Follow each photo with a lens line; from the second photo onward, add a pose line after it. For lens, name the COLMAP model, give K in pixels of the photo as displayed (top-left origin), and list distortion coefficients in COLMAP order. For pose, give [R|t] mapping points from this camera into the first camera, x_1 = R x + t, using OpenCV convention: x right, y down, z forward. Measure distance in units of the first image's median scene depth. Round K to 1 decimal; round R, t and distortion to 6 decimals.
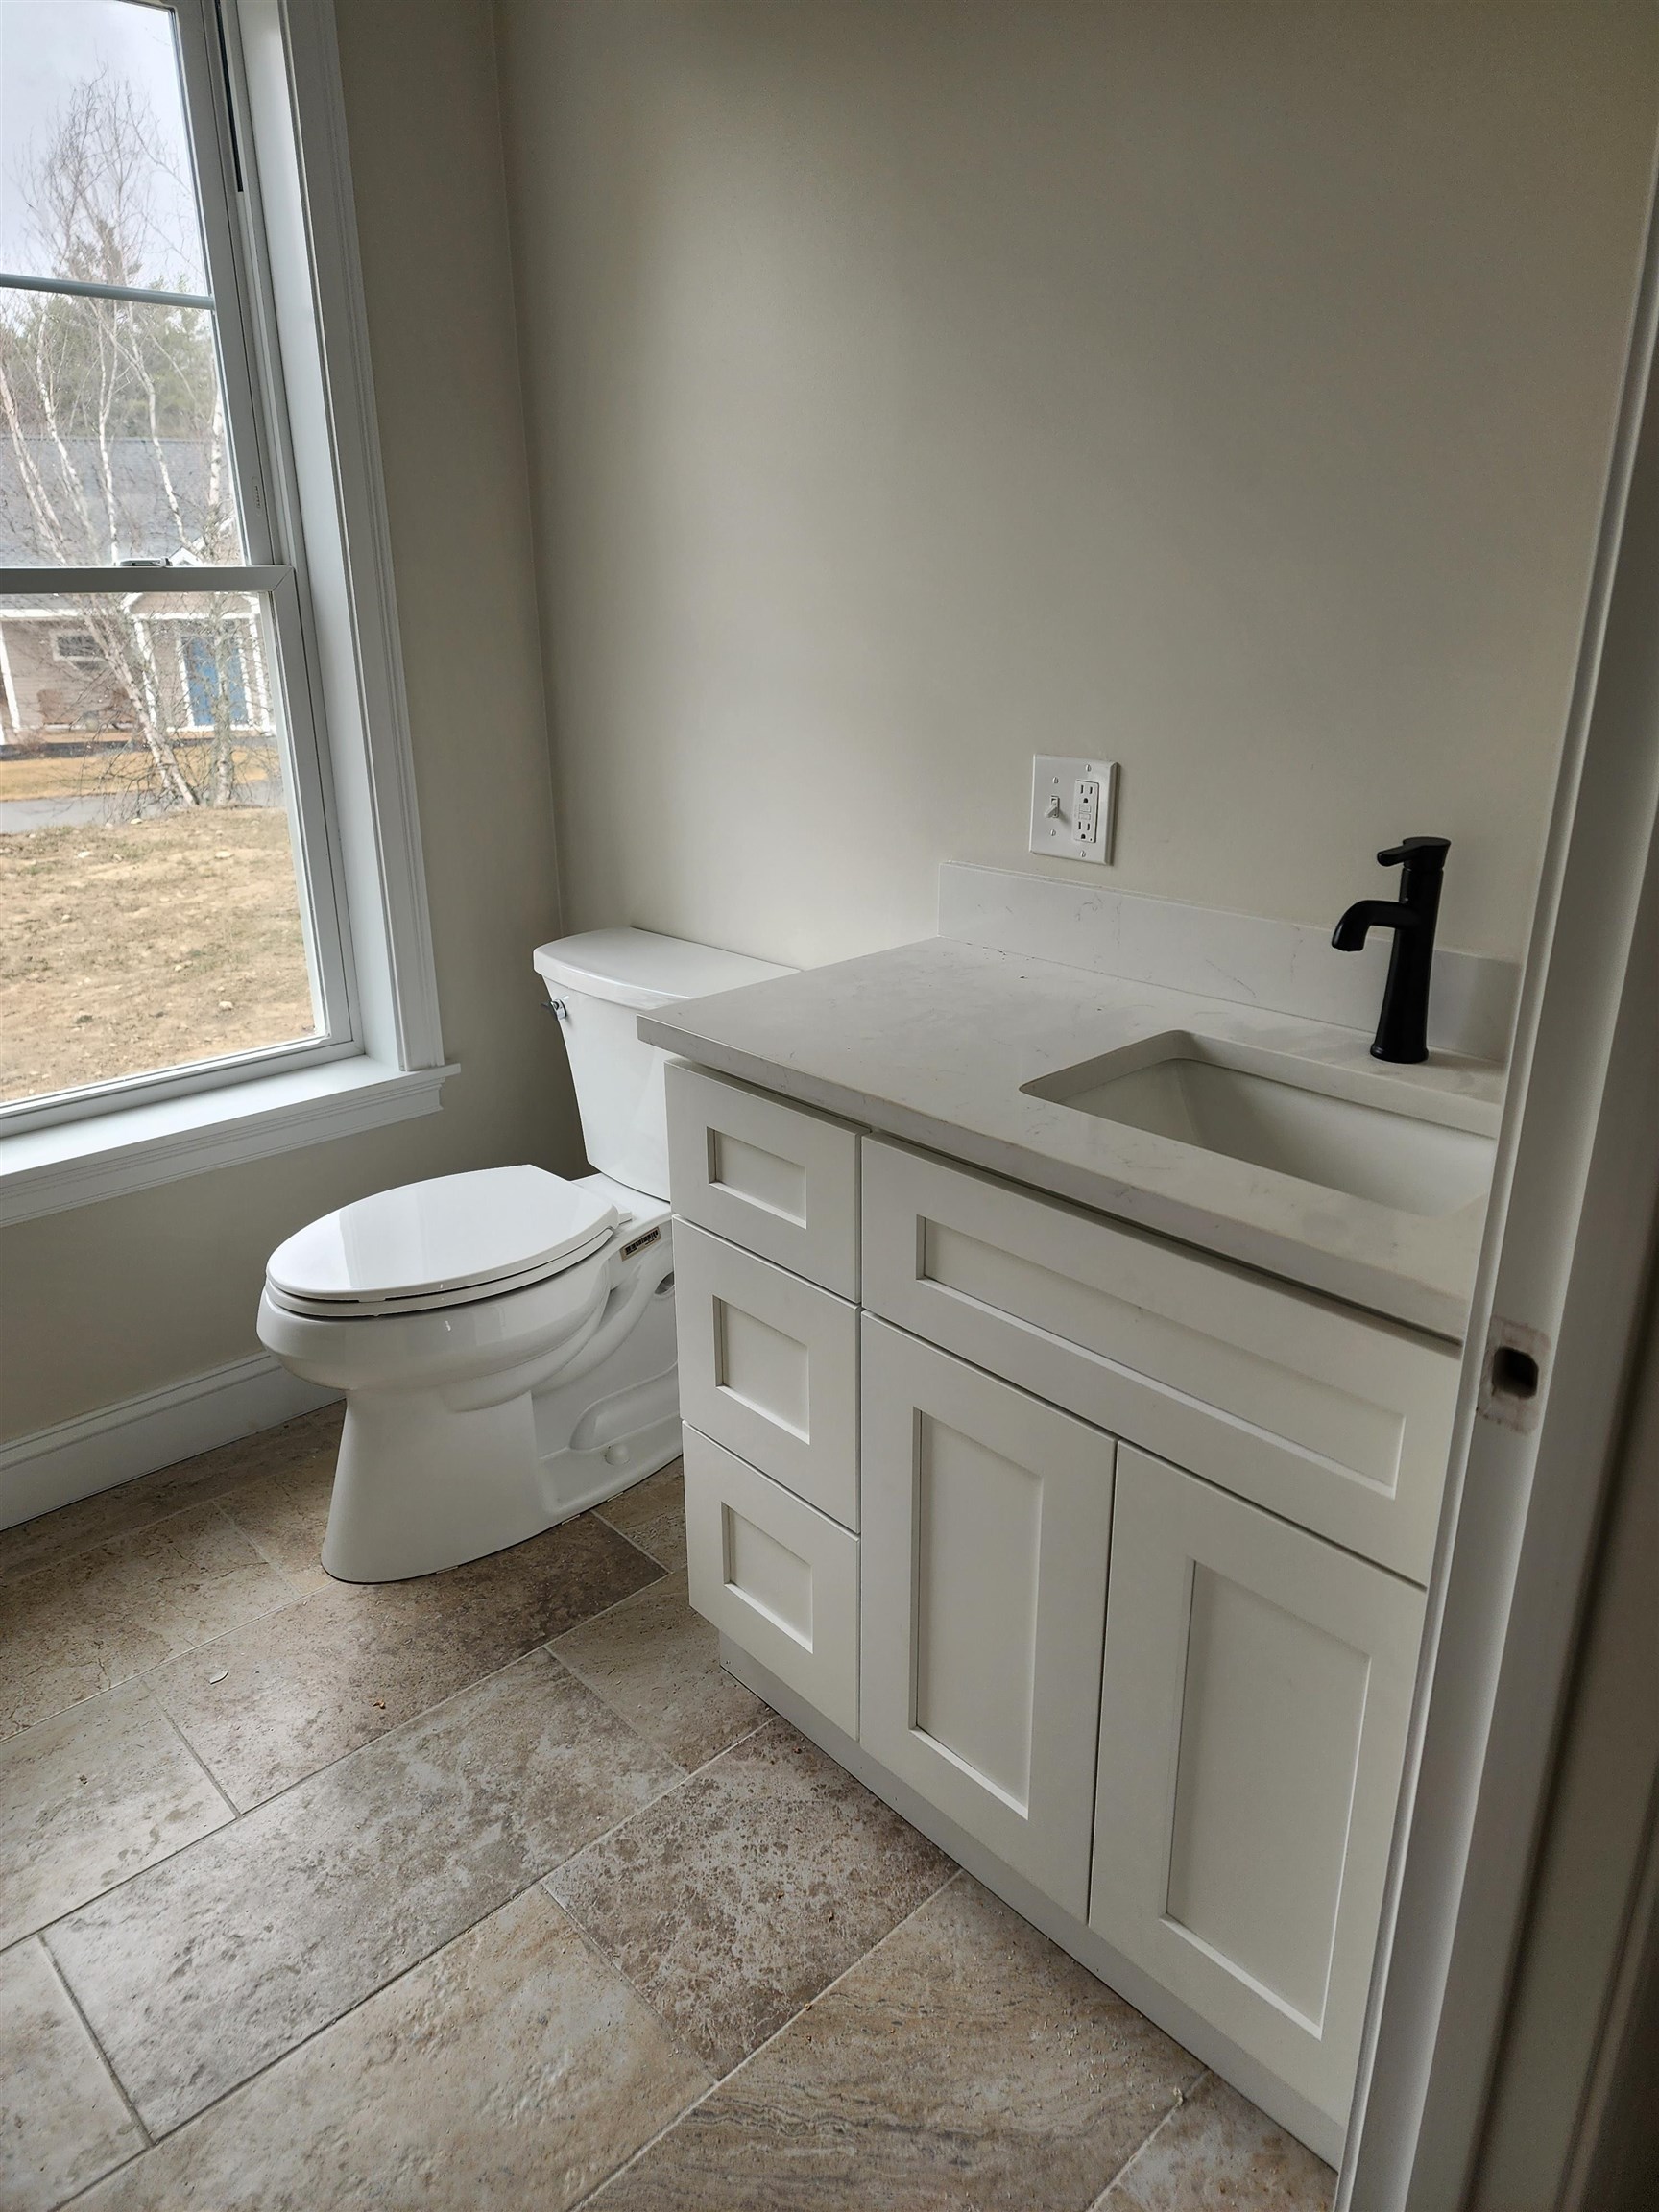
lens RADIAL K [[1478.3, 0, 829.5], [0, 1478.3, 1106.0], [0, 0, 1]] dist [0.030690, -0.035861]
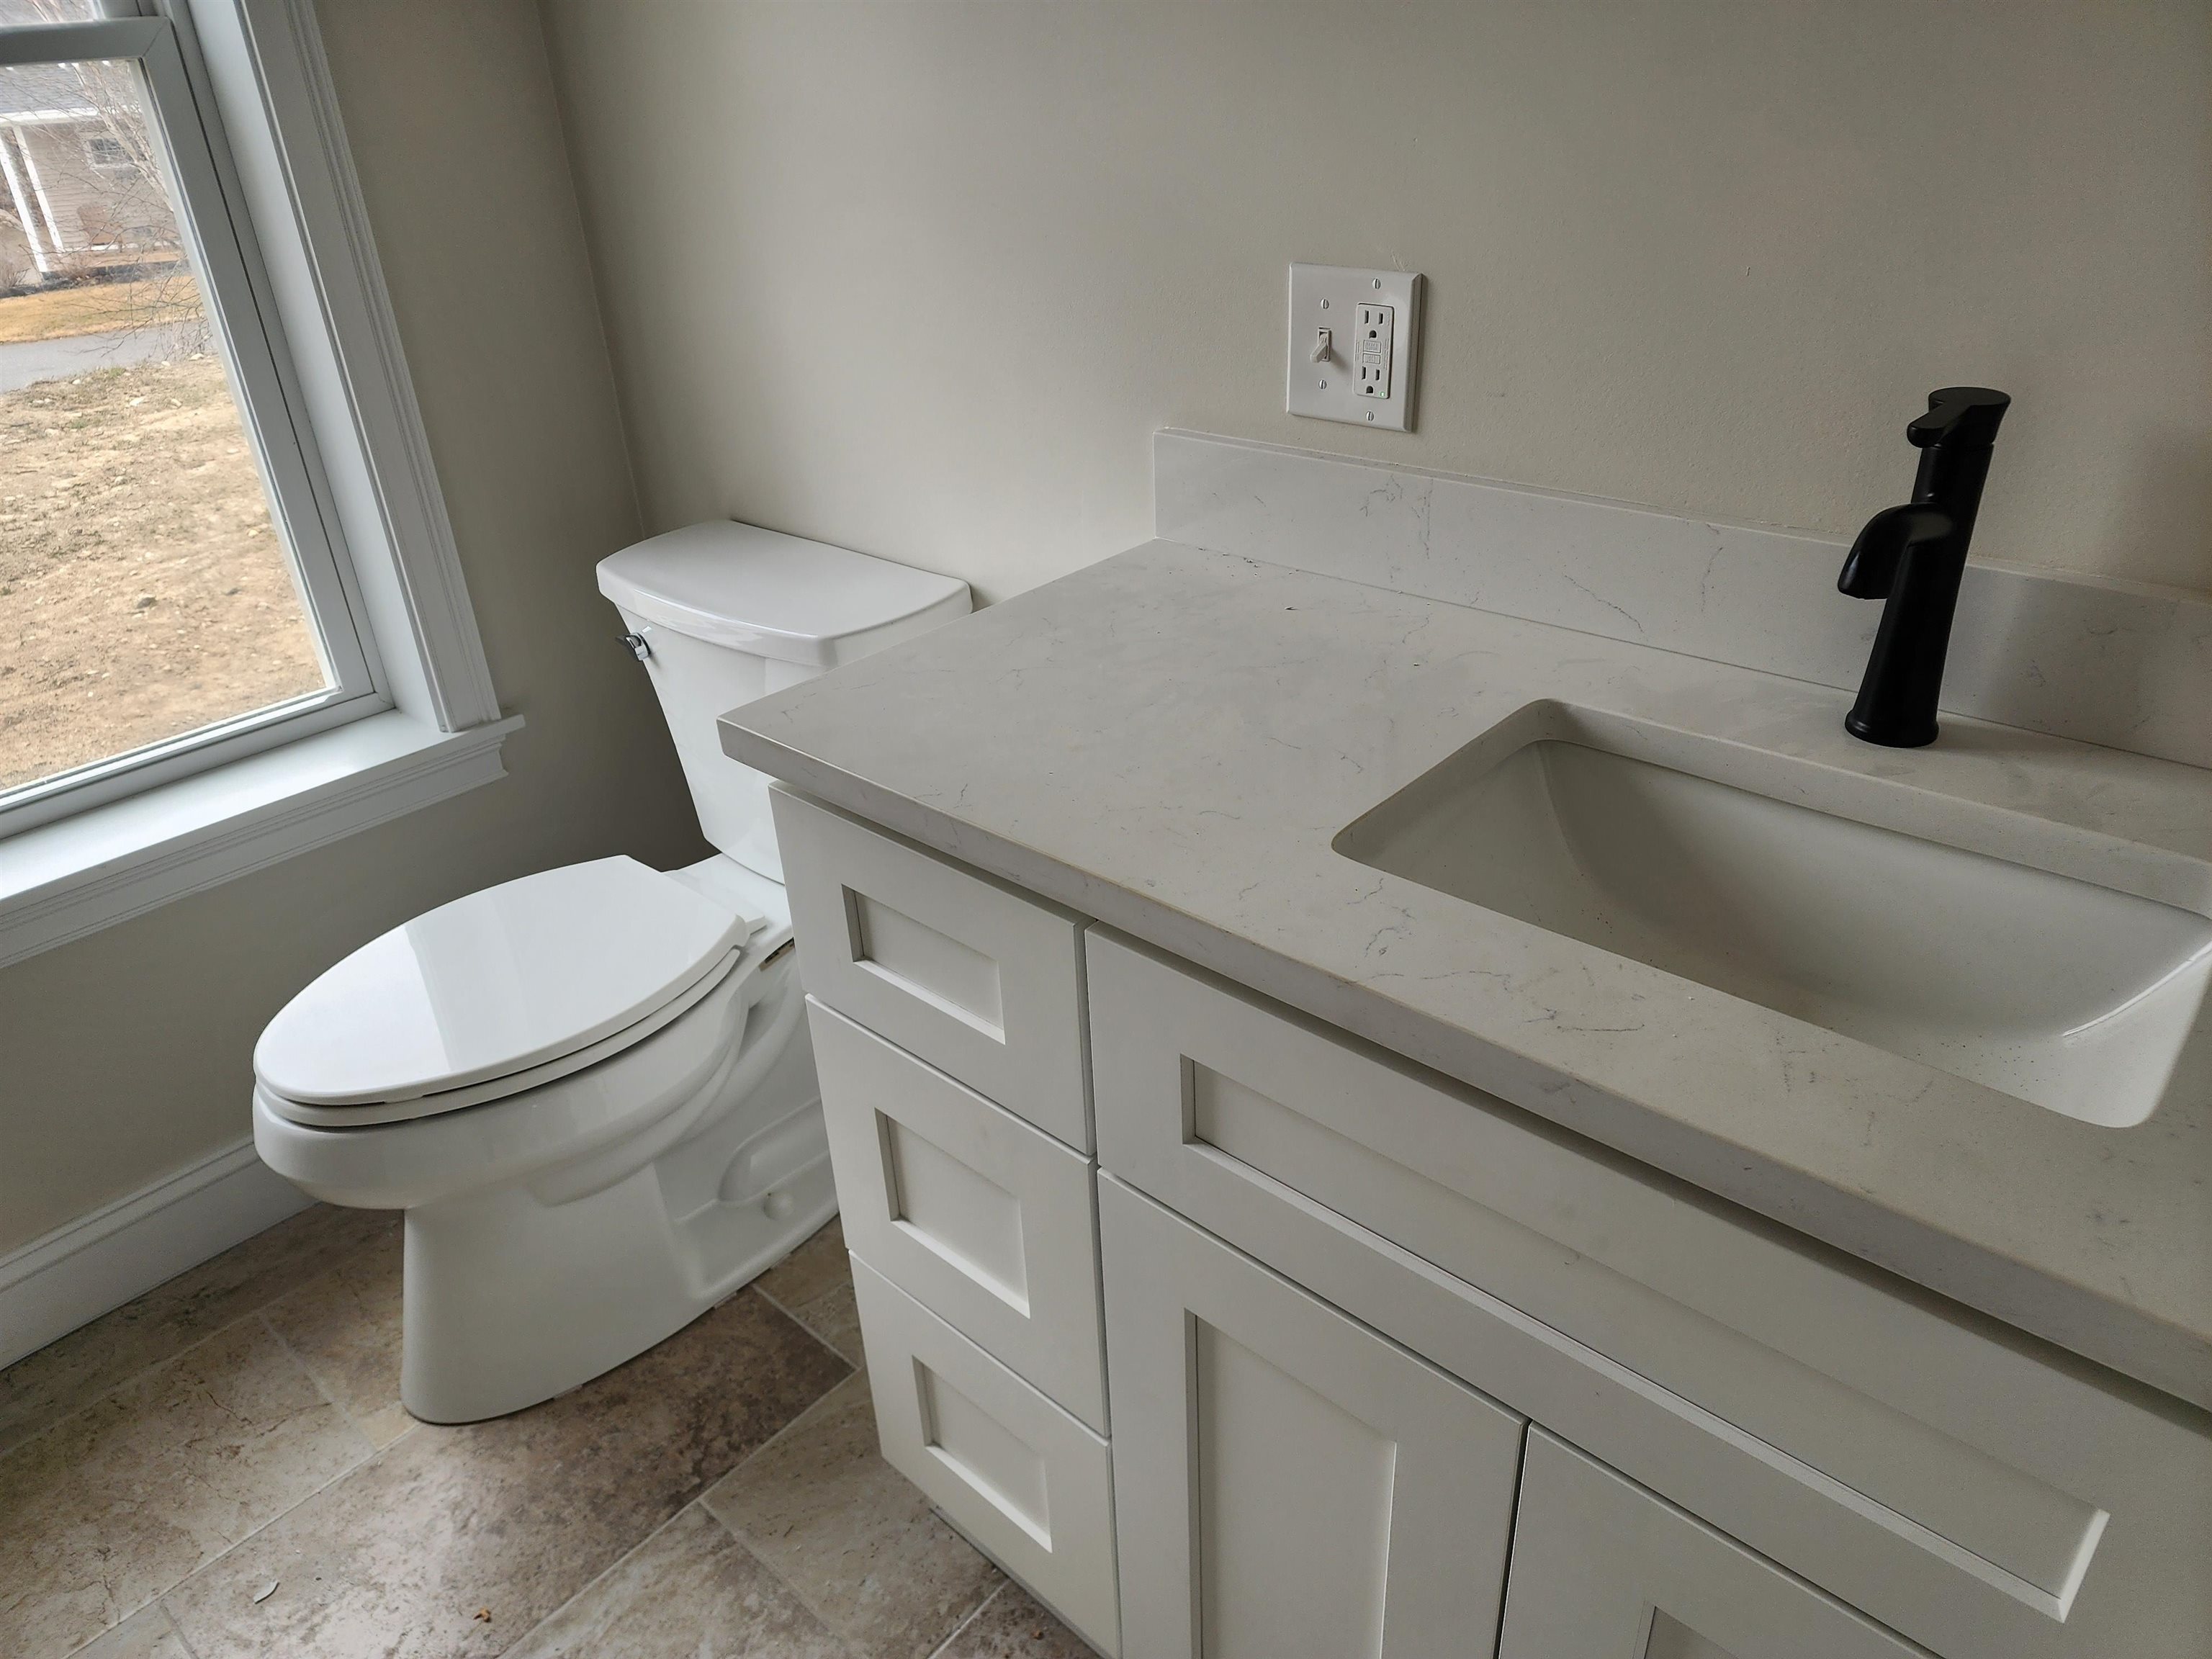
lens RADIAL K [[1478.3, 0, 1106.4], [0, 1478.3, 849.1], [0, 0, 1]] dist [0.030690, -0.035861]
pose [[0.995716, -0.071345, 0.058822, -0.002242], [0.061045, 0.985005, 0.161363, -0.080164], [-0.069452, -0.157081, 0.985141, 0.270056]]
